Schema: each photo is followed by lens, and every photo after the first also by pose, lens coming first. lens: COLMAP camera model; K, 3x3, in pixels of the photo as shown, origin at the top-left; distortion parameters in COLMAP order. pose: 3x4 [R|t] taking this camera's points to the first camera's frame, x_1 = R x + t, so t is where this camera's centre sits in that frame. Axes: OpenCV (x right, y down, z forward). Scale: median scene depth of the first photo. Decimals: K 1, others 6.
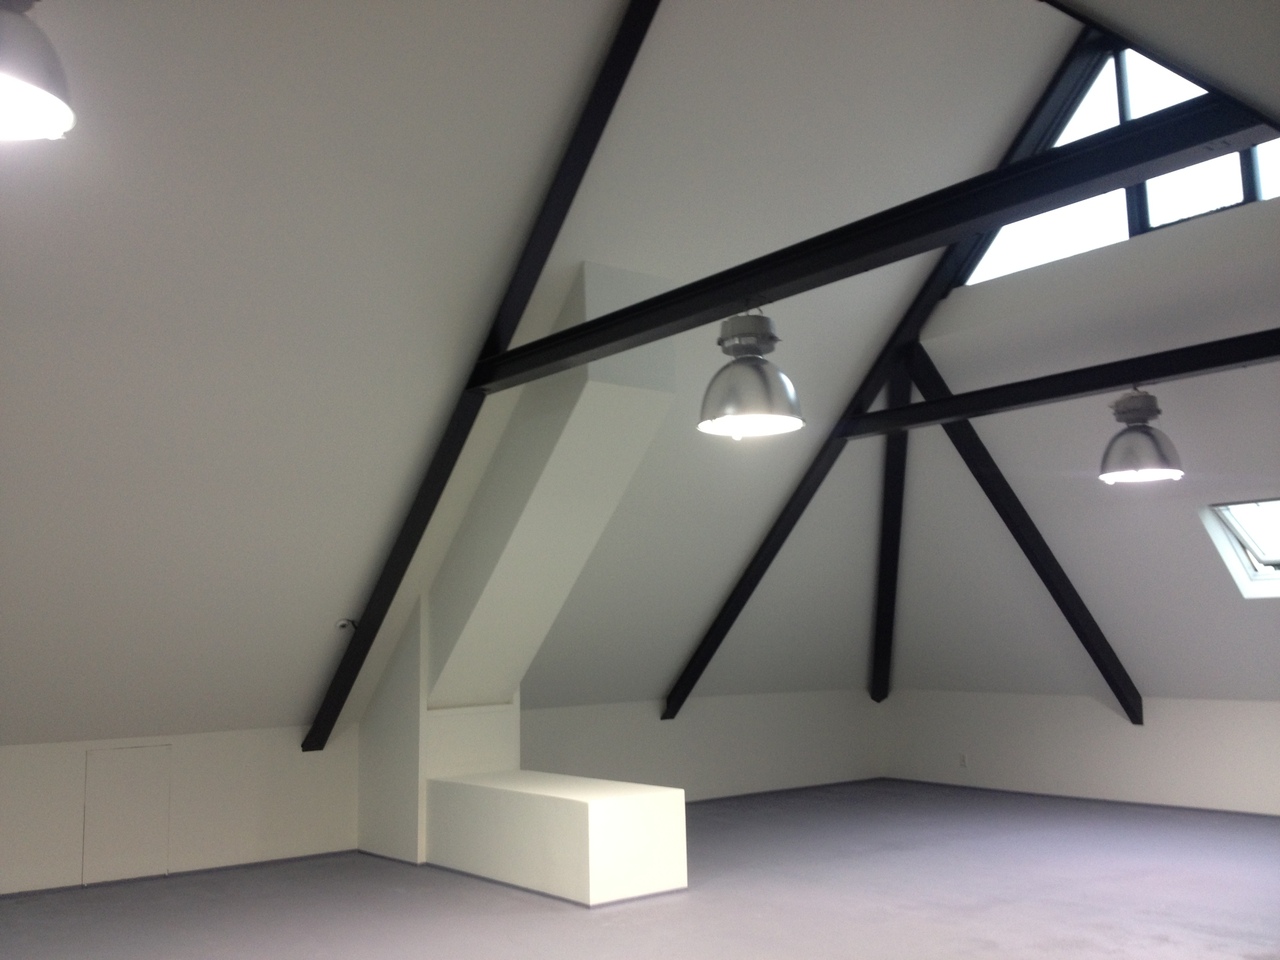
lens RADIAL K [[1238.2, 0, 640.0], [0, 1238.2, 480.0], [0, 0, 1]] dist [0.009714, 0.009270]
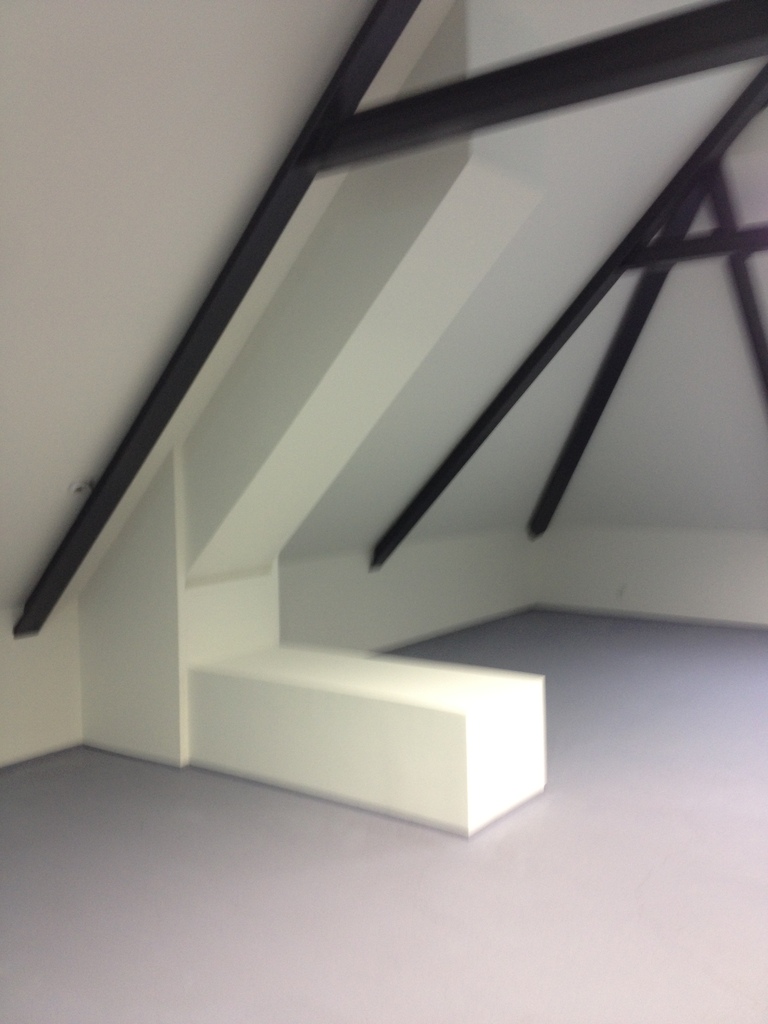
lens RADIAL K [[947.1, 0, 400.2], [0, 947.1, 510.3], [0, 0, 1]] dist [0.224281, -0.484735]
pose [[0.967011, -0.021031, 0.253864, -0.209569], [-0.024445, 0.984325, 0.174662, 0.021439], [-0.253558, -0.175106, 0.951339, 0.392027]]
